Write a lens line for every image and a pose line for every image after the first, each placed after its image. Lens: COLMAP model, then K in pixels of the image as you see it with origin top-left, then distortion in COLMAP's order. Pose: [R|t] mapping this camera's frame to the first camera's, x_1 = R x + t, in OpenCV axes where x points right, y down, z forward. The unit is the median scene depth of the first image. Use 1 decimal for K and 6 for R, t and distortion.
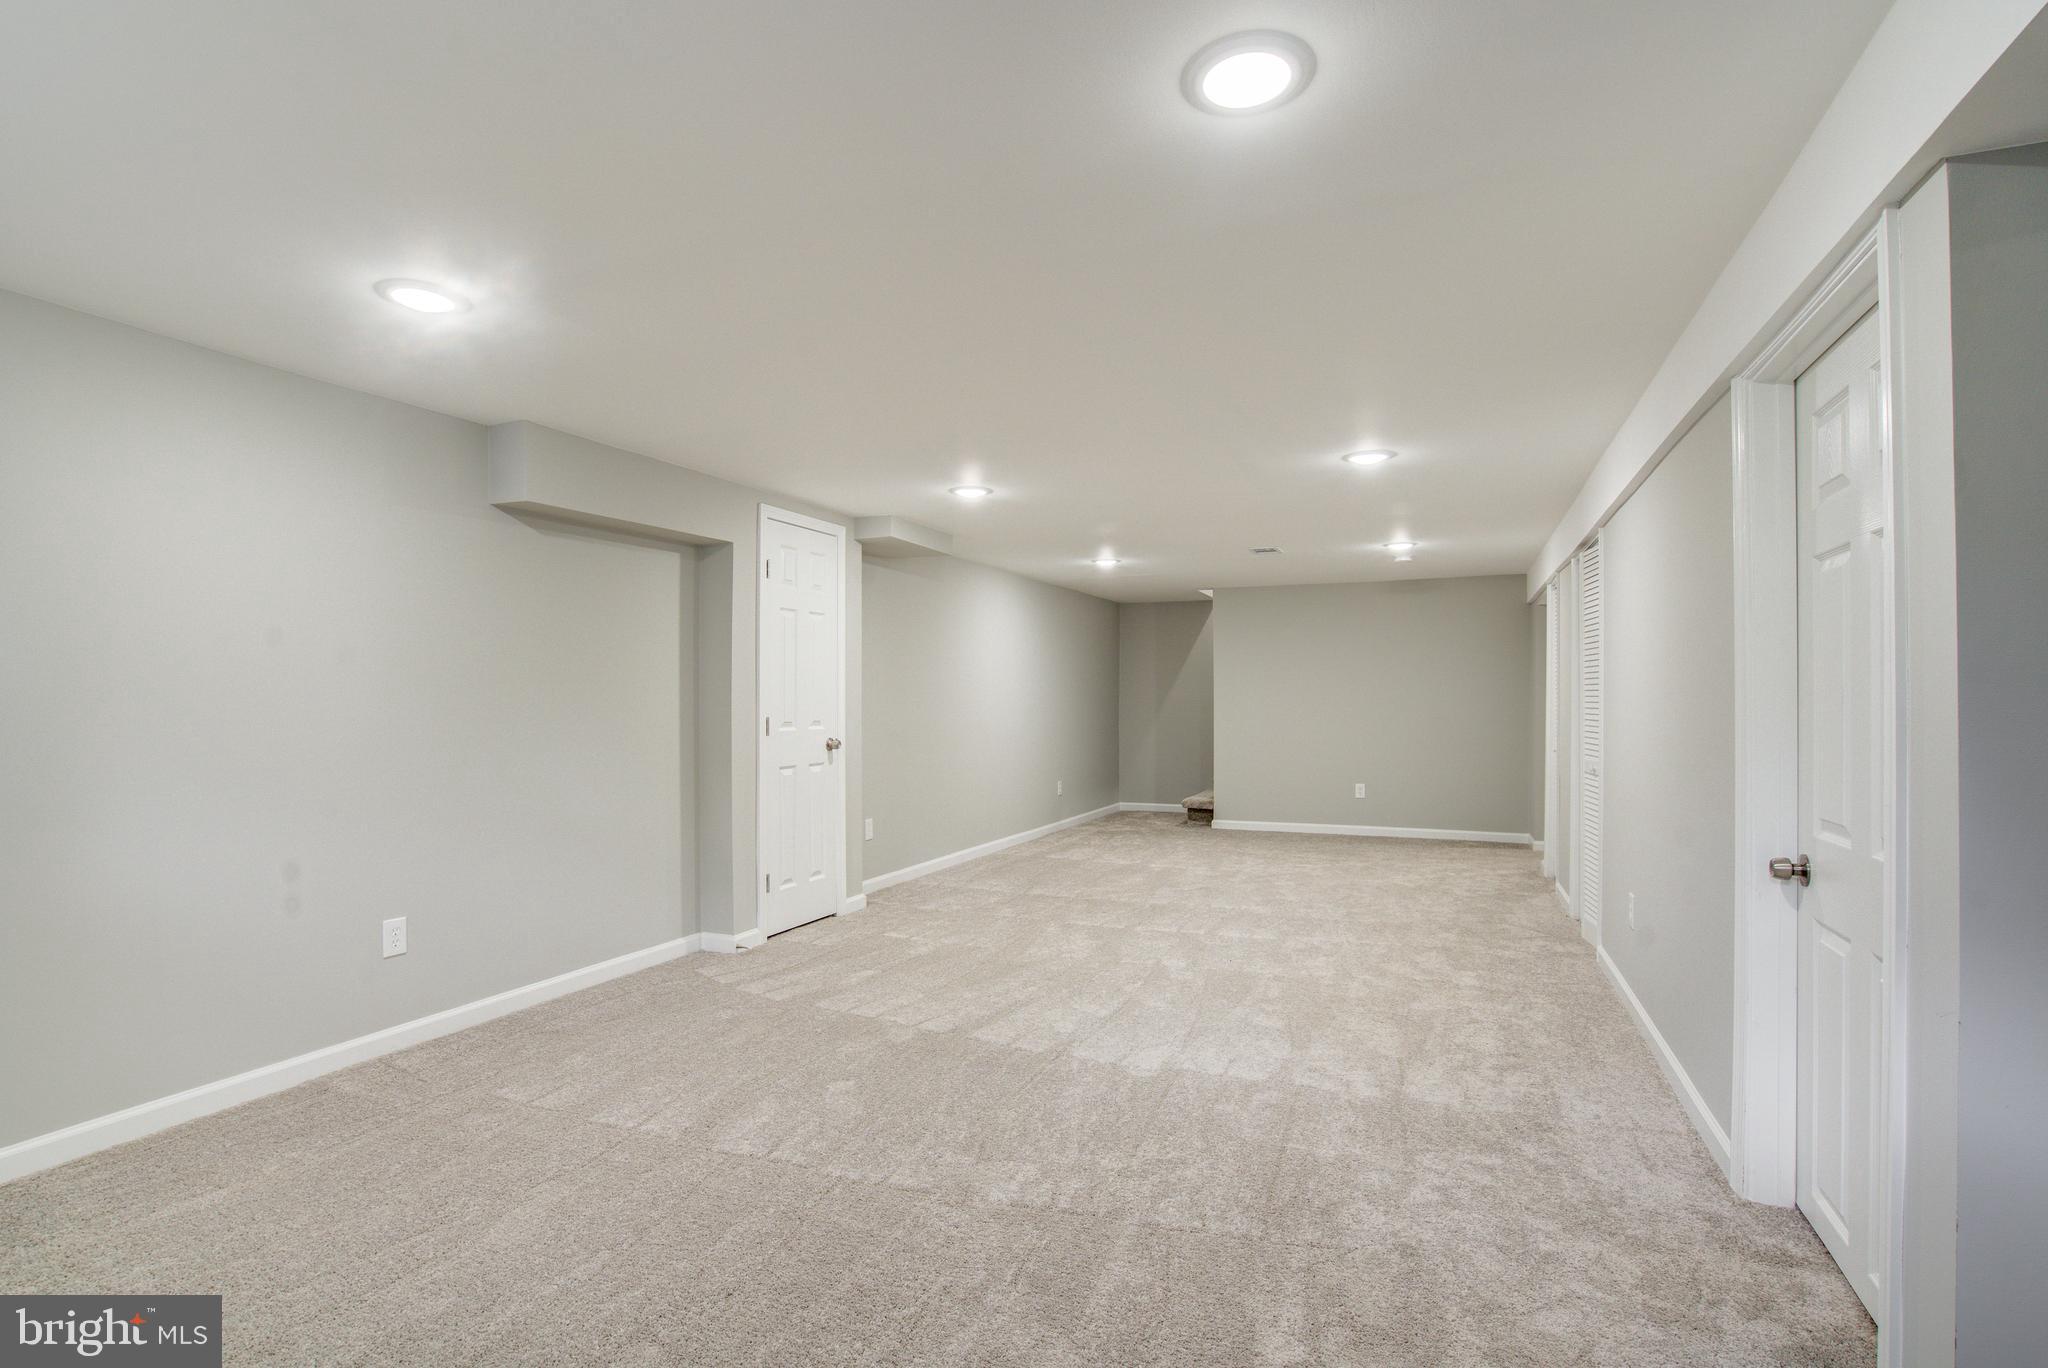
lens RADIAL K [[969.6, 0, 1018.8], [0, 969.6, 692.0], [0, 0, 1]] dist [-0.051180, 0.015063]
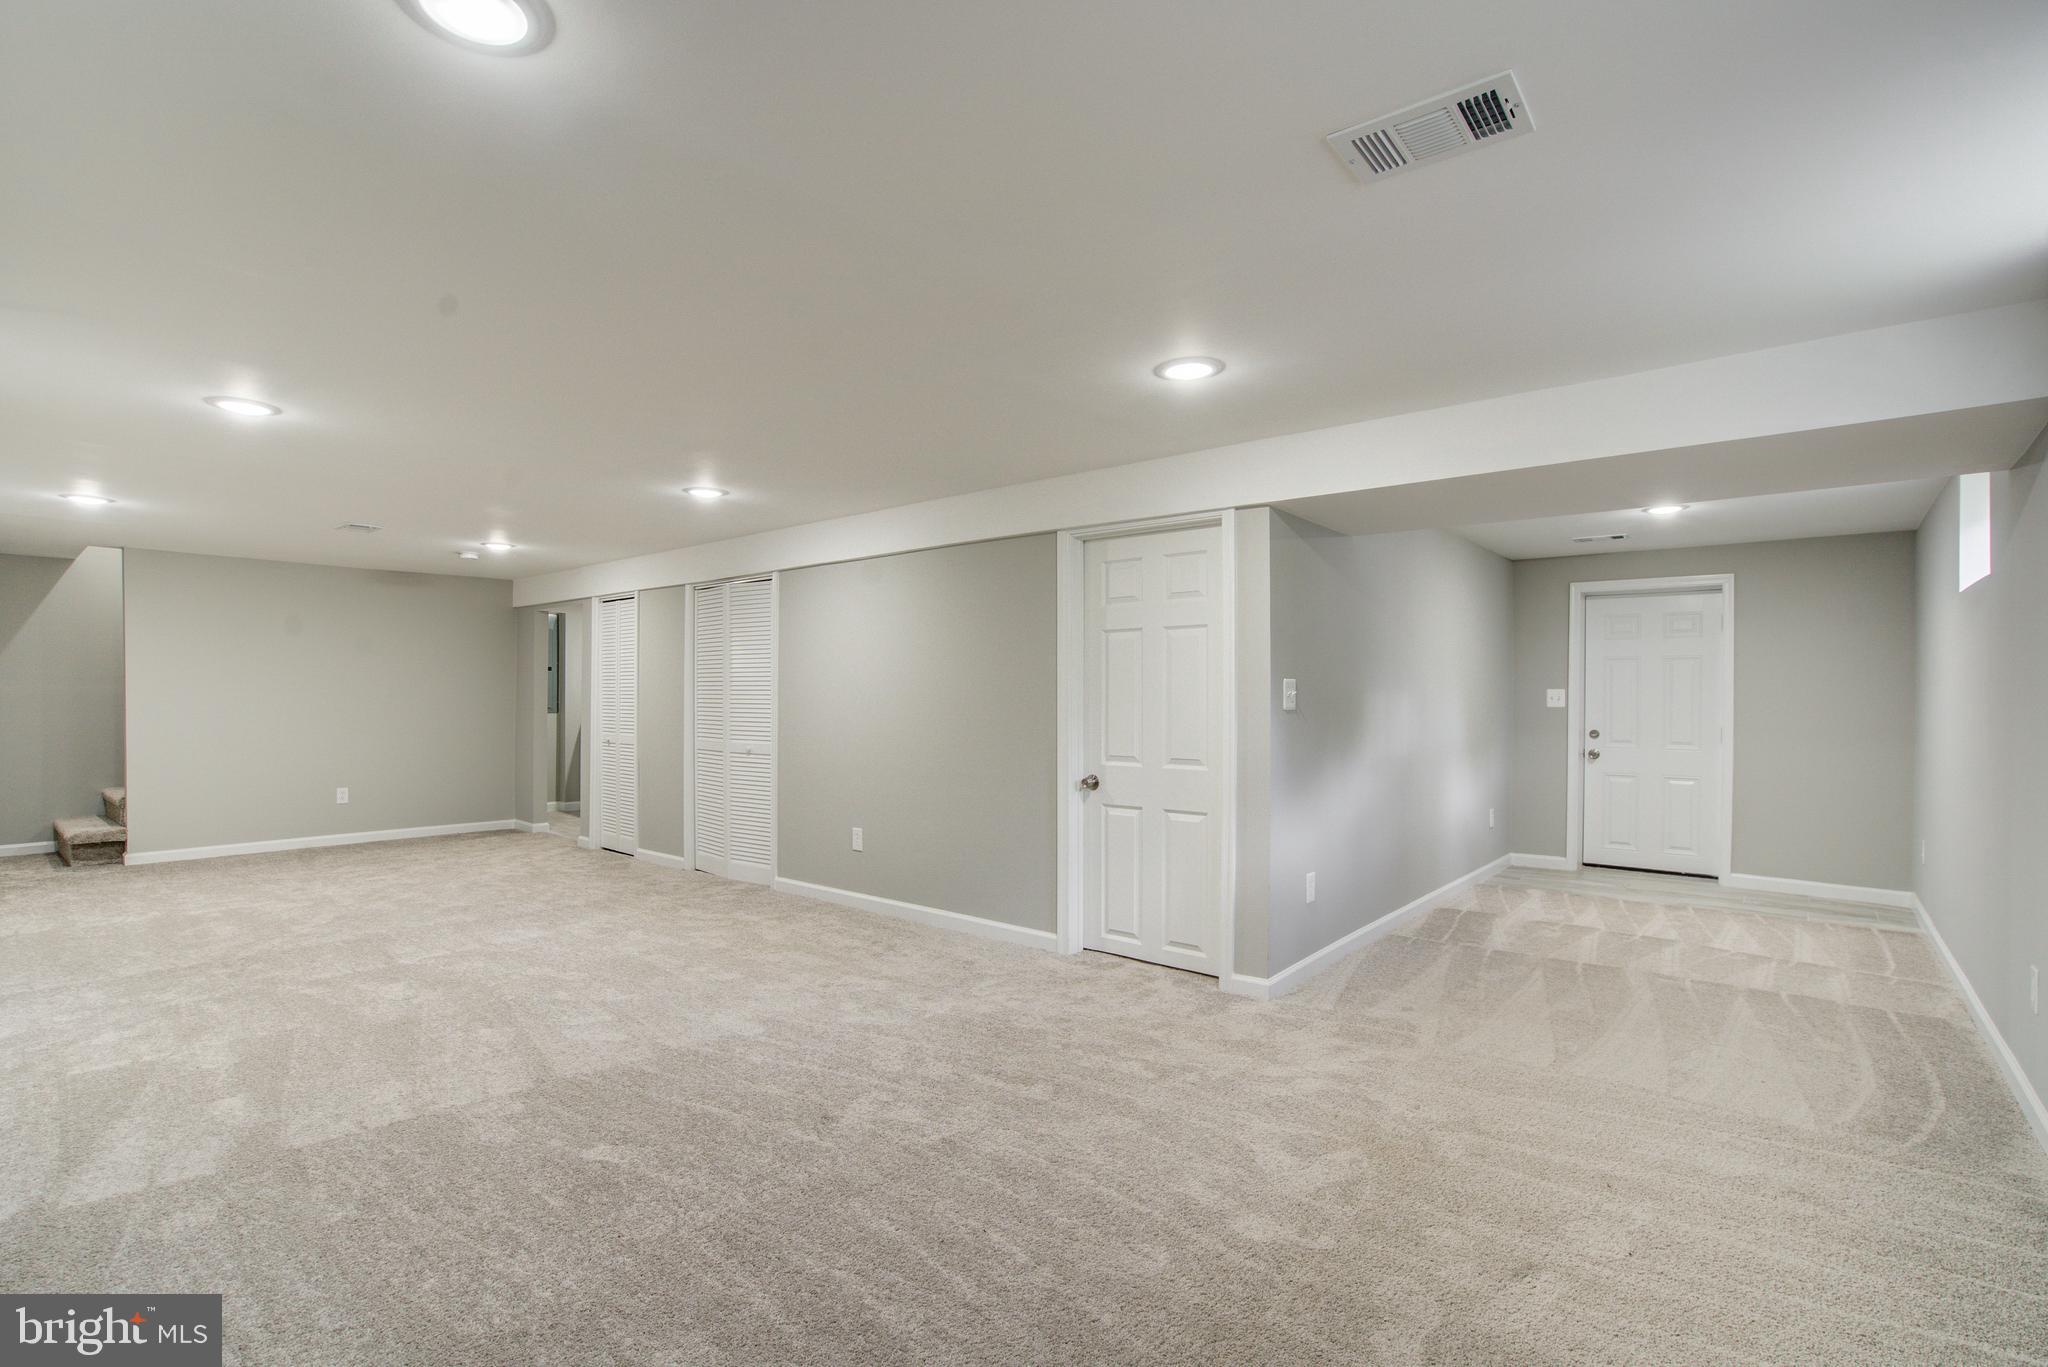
lens RADIAL K [[969.6, 0, 978.3], [0, 969.6, 692.2], [0, 0, 1]] dist [-0.051180, 0.015063]
pose [[0.301148, 0.004612, 0.953566, -0.698030], [-0.010316, 0.999946, -0.001578, -0.000534], [-0.953522, -0.009362, 0.301179, 0.336585]]
